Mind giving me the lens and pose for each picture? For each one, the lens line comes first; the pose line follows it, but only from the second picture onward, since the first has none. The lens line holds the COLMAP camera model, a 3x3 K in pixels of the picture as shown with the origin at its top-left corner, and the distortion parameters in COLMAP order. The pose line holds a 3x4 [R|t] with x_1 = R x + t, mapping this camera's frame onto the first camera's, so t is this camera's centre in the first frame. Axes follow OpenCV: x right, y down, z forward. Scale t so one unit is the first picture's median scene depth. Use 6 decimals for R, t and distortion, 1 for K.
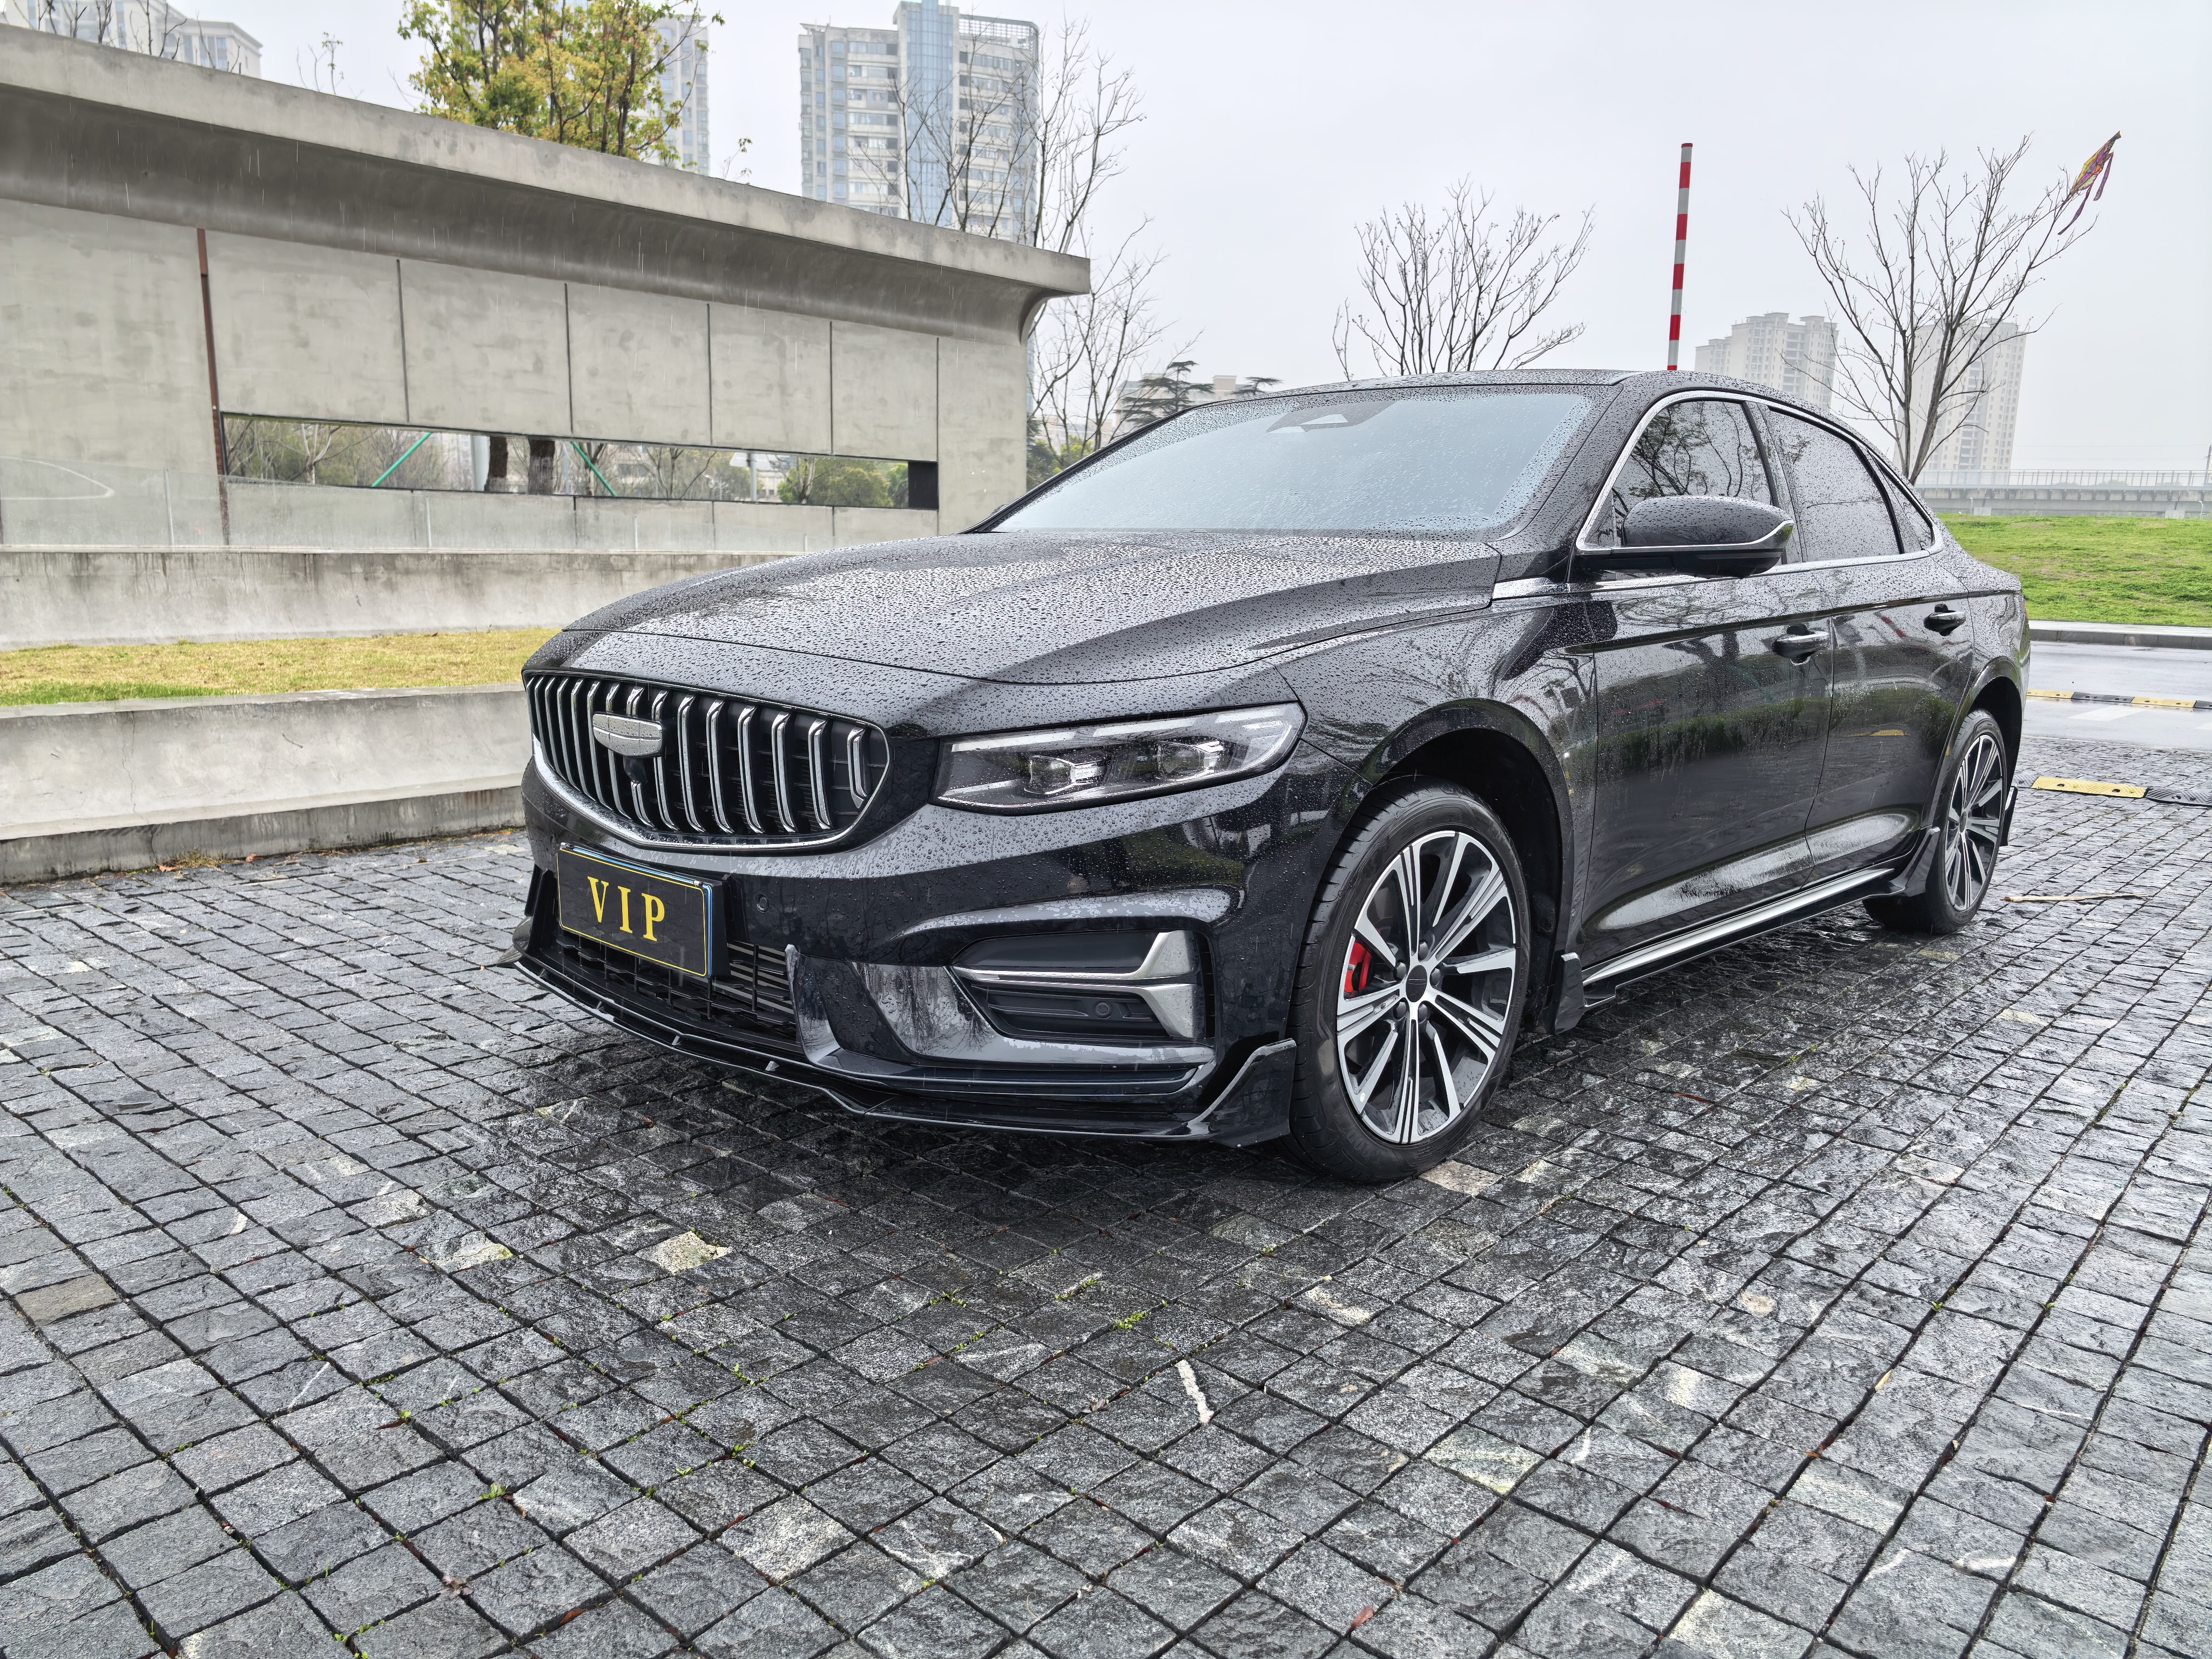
lens RADIAL K [[1569.0, 0, 1111.4], [0, 1569.0, 892.5], [0, 0, 1]] dist [0.012082, -0.006880]
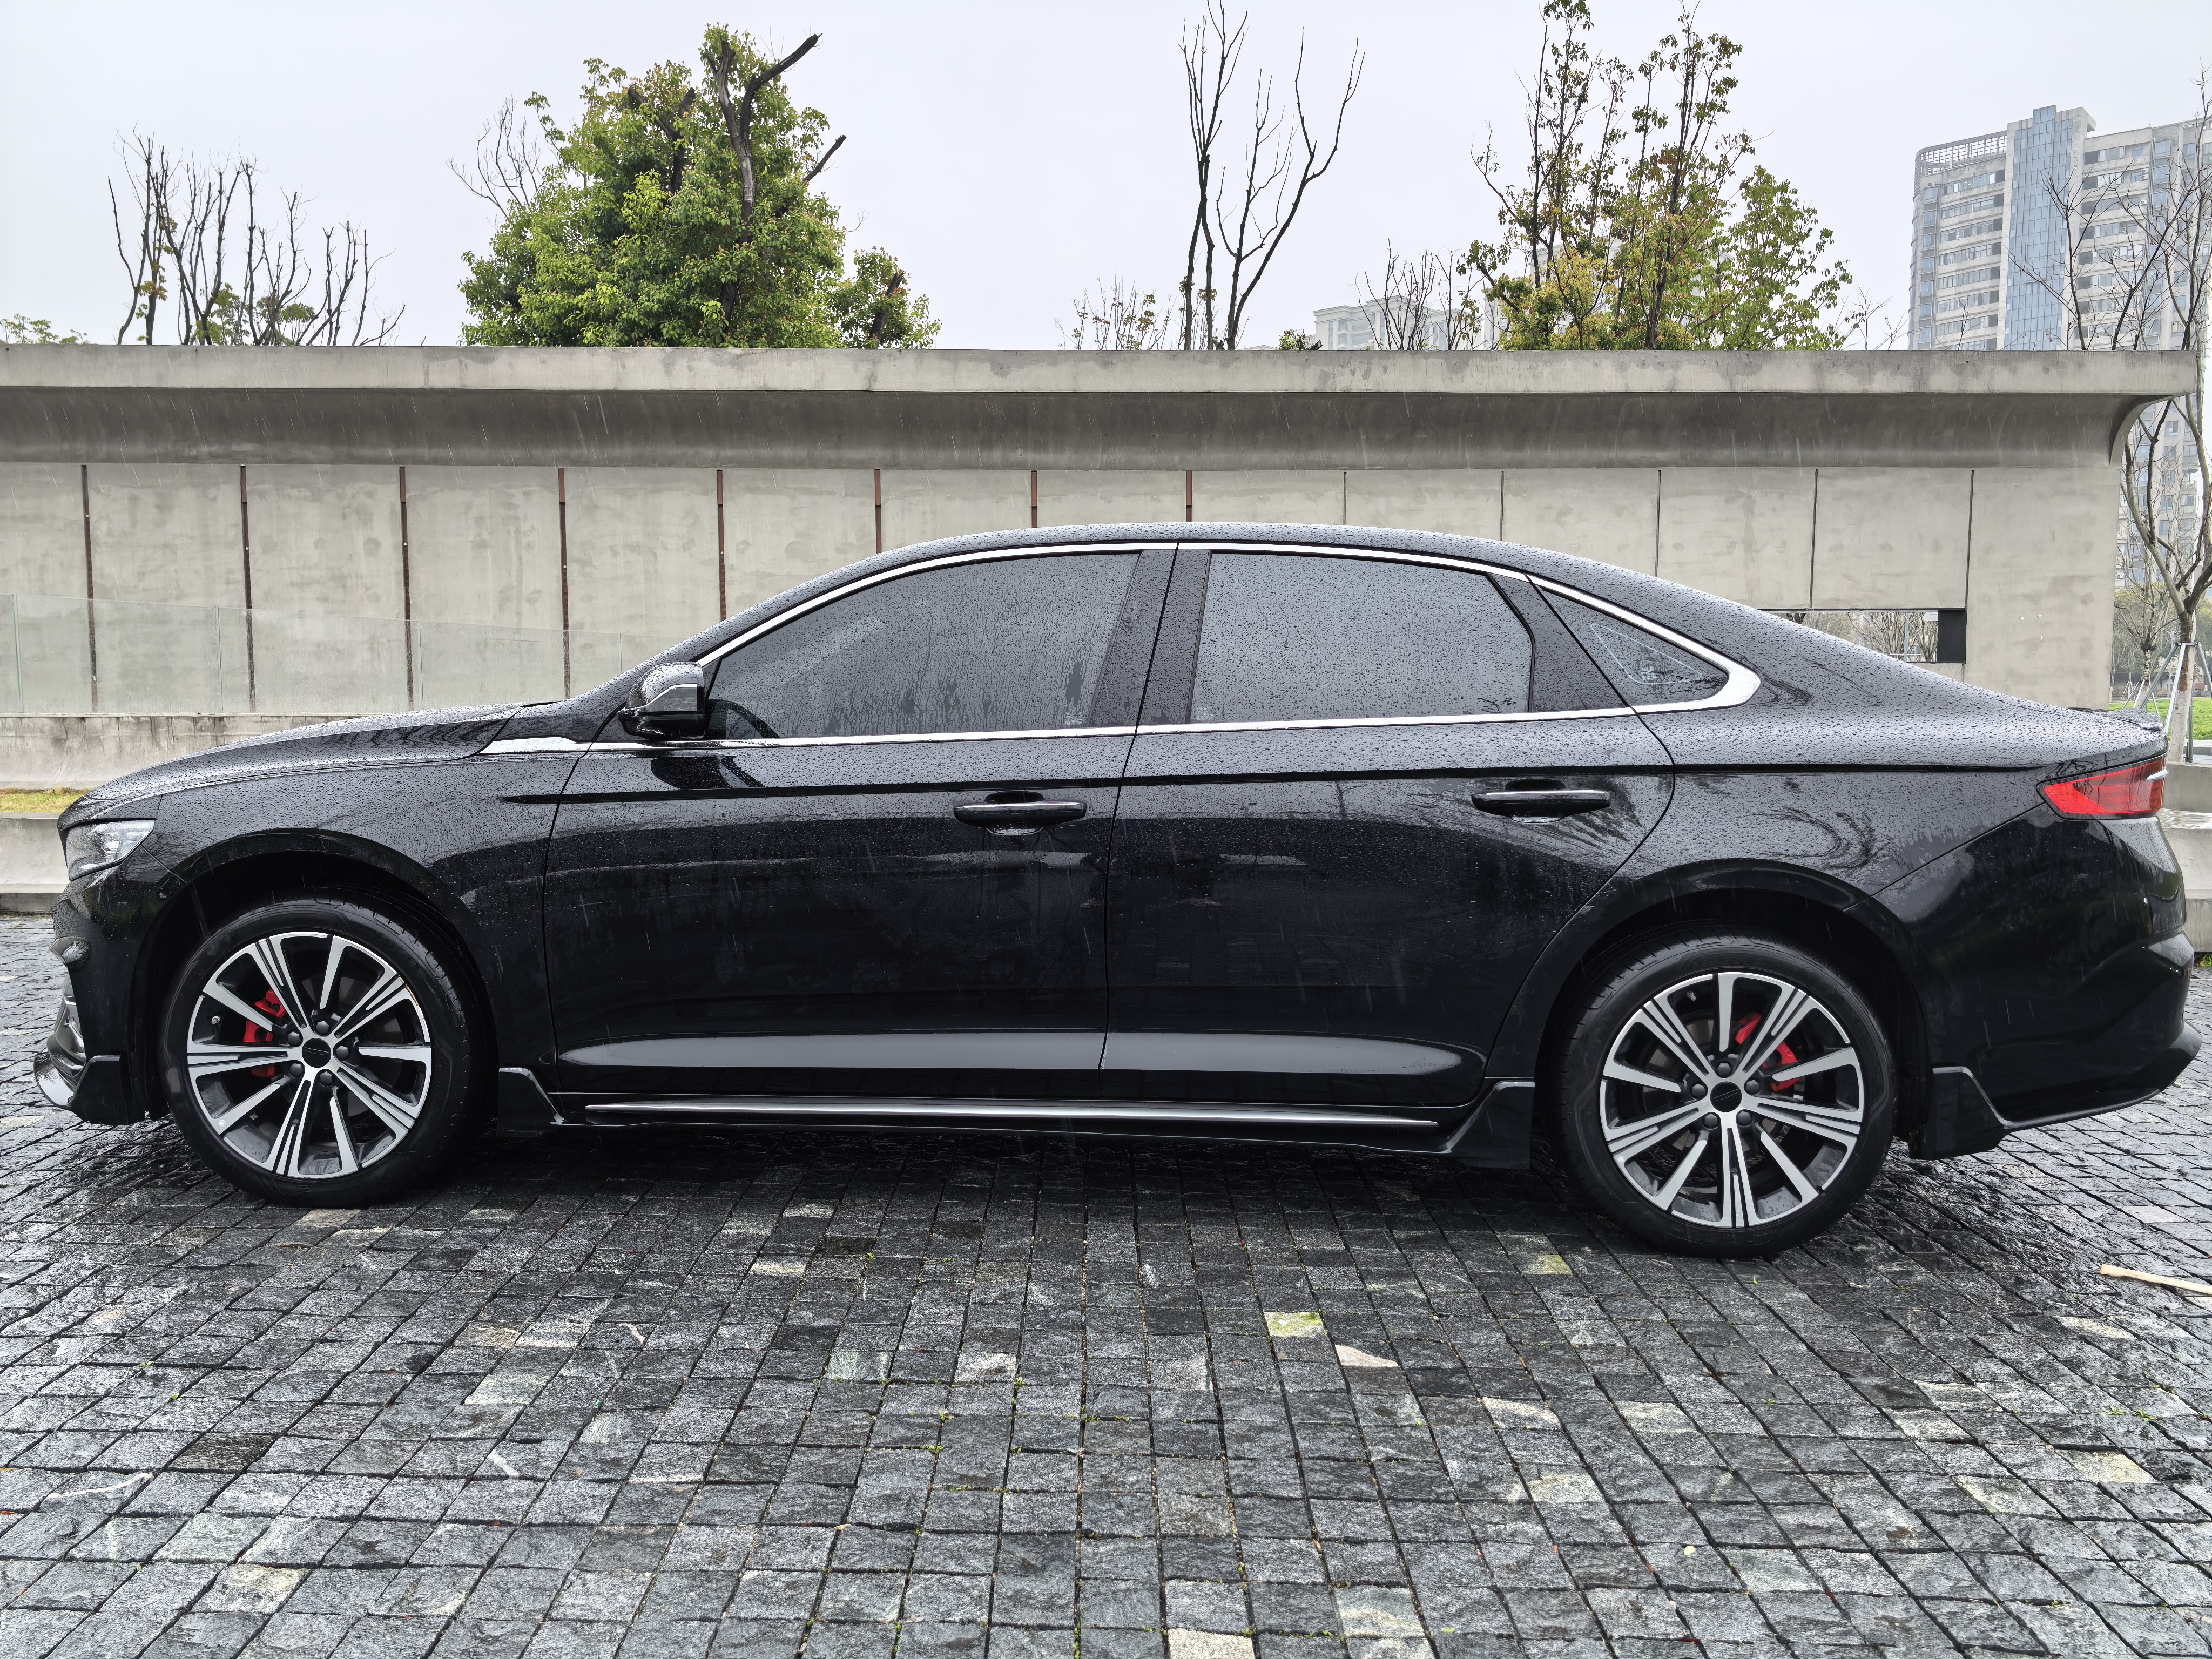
lens RADIAL K [[1569.0, 0, 1111.4], [0, 1569.0, 892.5], [0, 0, 1]] dist [0.012082, -0.006880]
pose [[0.666958, 0.075882, -0.741222, 1.472718], [-0.149691, 0.988164, -0.033531, -0.116670], [0.729904, 0.133318, 0.670422, 0.571918]]
